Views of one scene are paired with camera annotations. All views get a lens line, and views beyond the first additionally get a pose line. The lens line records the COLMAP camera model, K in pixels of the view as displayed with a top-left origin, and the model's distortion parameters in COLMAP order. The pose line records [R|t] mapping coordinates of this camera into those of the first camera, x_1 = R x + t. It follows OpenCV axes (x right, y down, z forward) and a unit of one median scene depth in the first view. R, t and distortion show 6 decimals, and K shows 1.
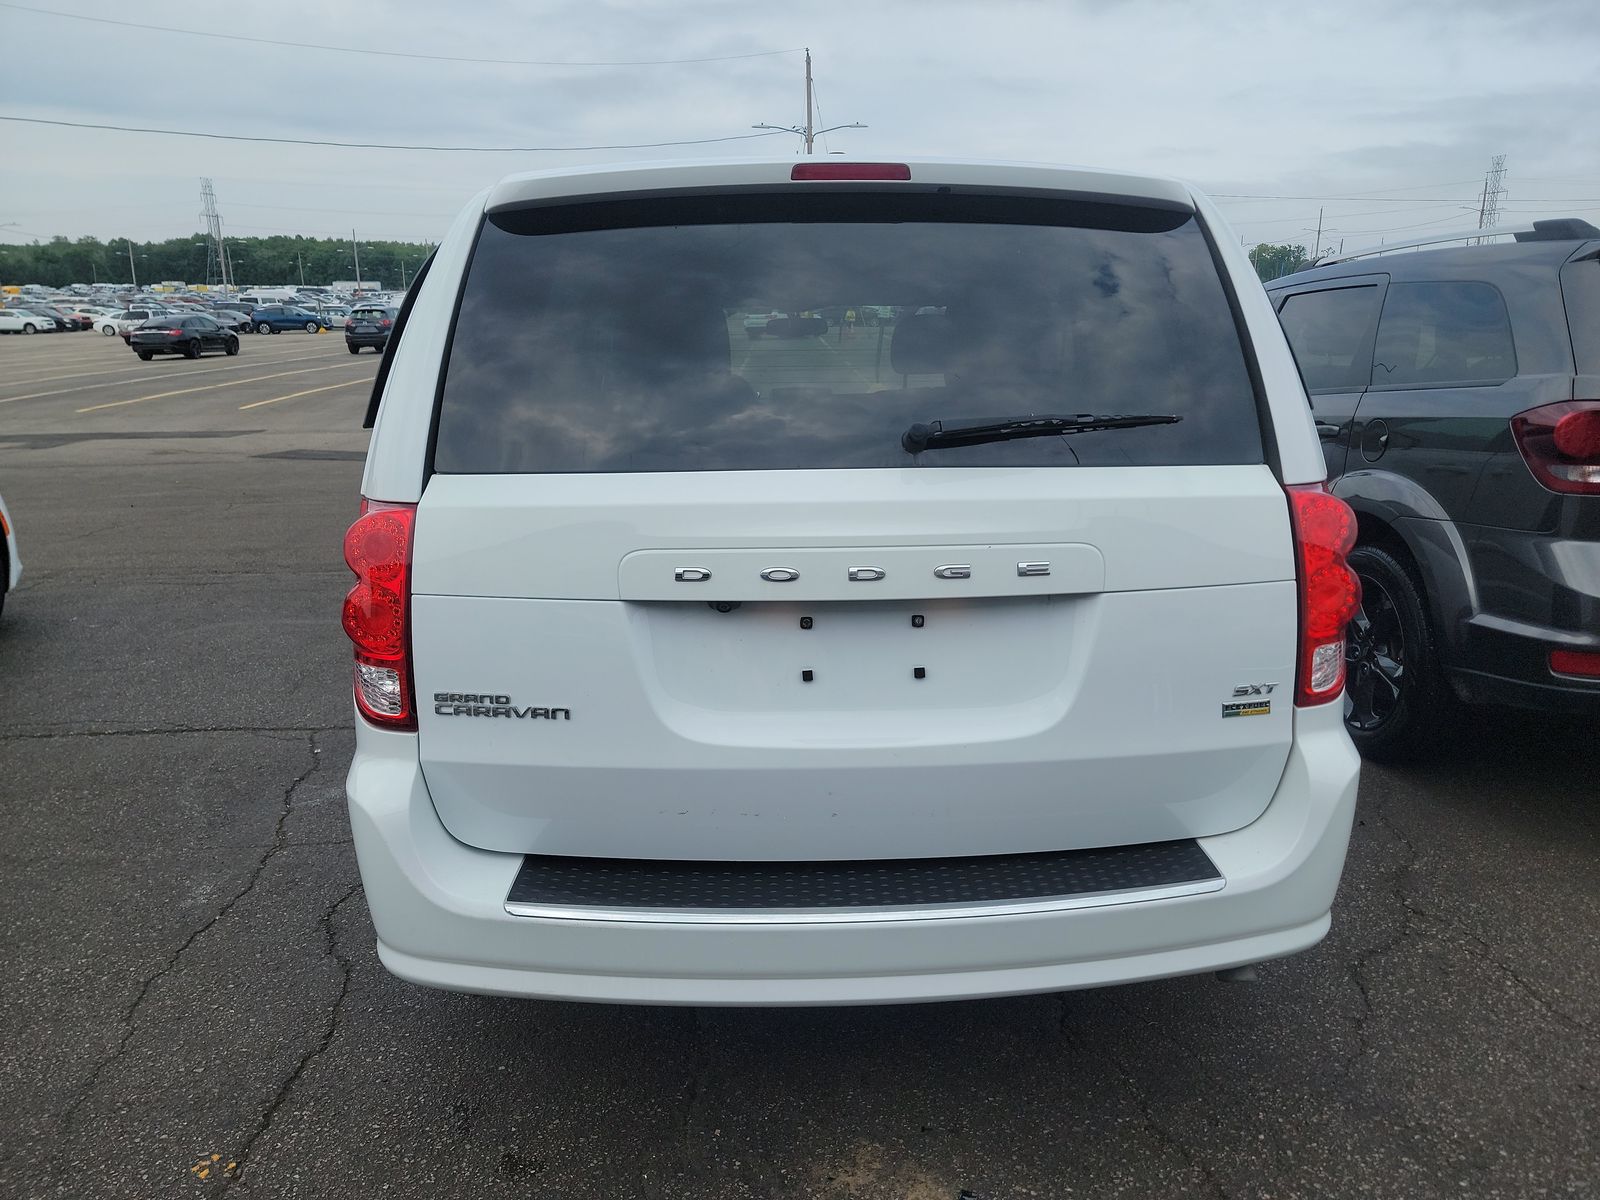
lens RADIAL K [[1124.3, 0, 801.5], [0, 1124.3, 599.7], [0, 0, 1]] dist [0.057125, -0.046435]
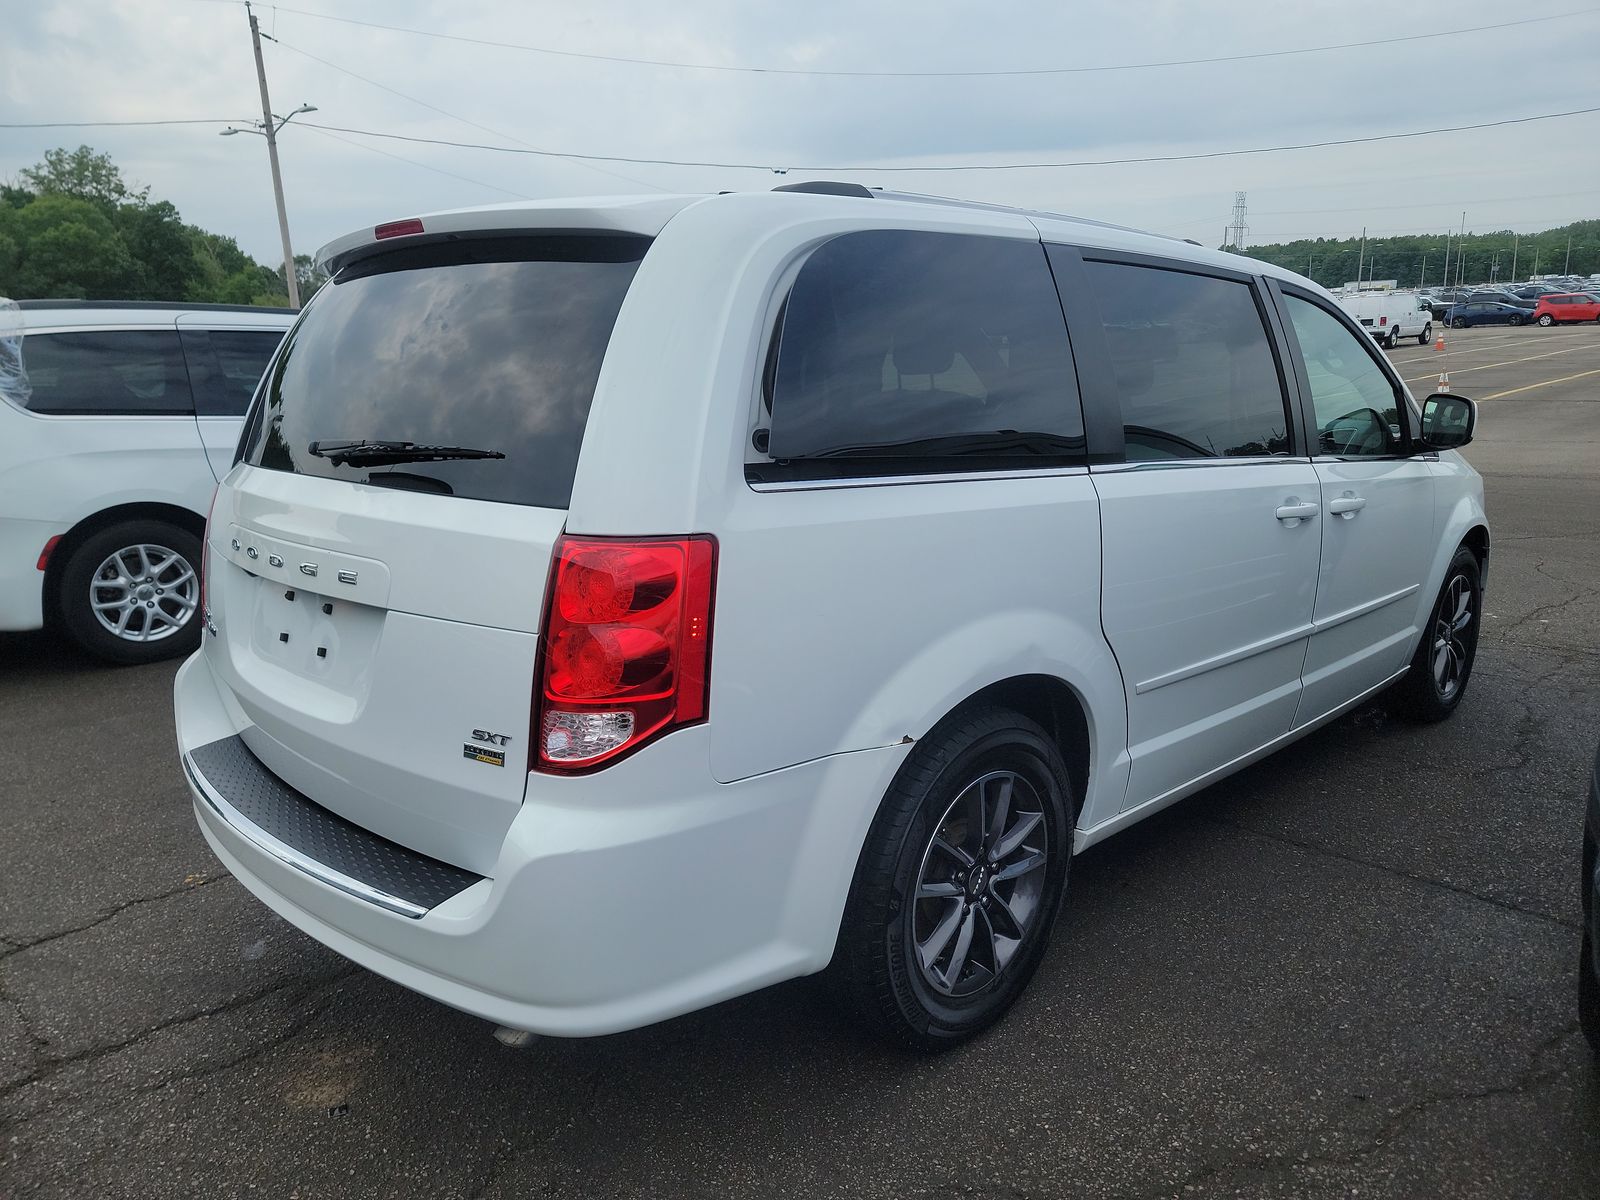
lens RADIAL K [[1124.3, 0, 799.2], [0, 1124.3, 602.2], [0, 0, 1]] dist [0.057125, -0.046435]
pose [[0.666304, 0.151552, -0.730117, 1.298485], [-0.151833, 0.986191, 0.066143, -0.141739], [0.730059, 0.066784, 0.680113, 0.546204]]
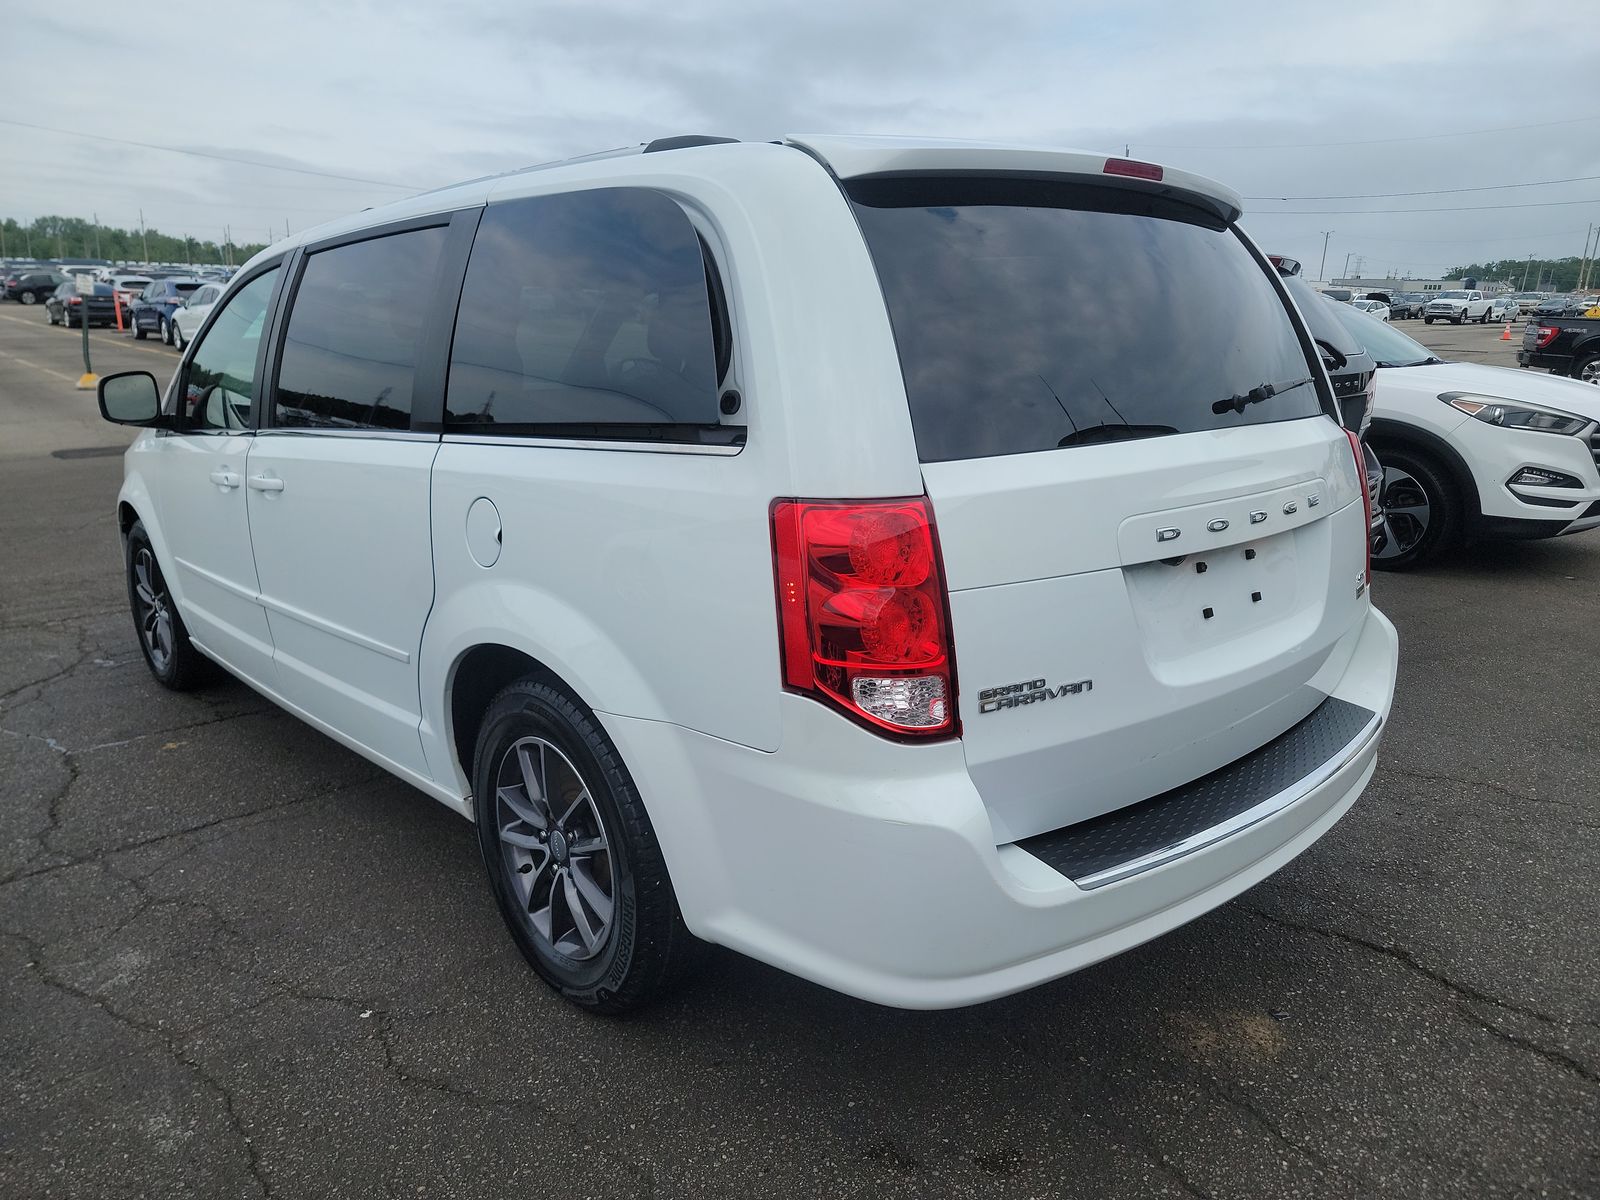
lens RADIAL K [[1124.3, 0, 792.6], [0, 1124.3, 602.4], [0, 0, 1]] dist [0.057125, -0.046435]
pose [[0.772109, -0.145431, 0.618626, -1.016678], [0.138692, 0.988559, 0.059295, -0.068769], [-0.620171, 0.040017, 0.783445, 0.355536]]
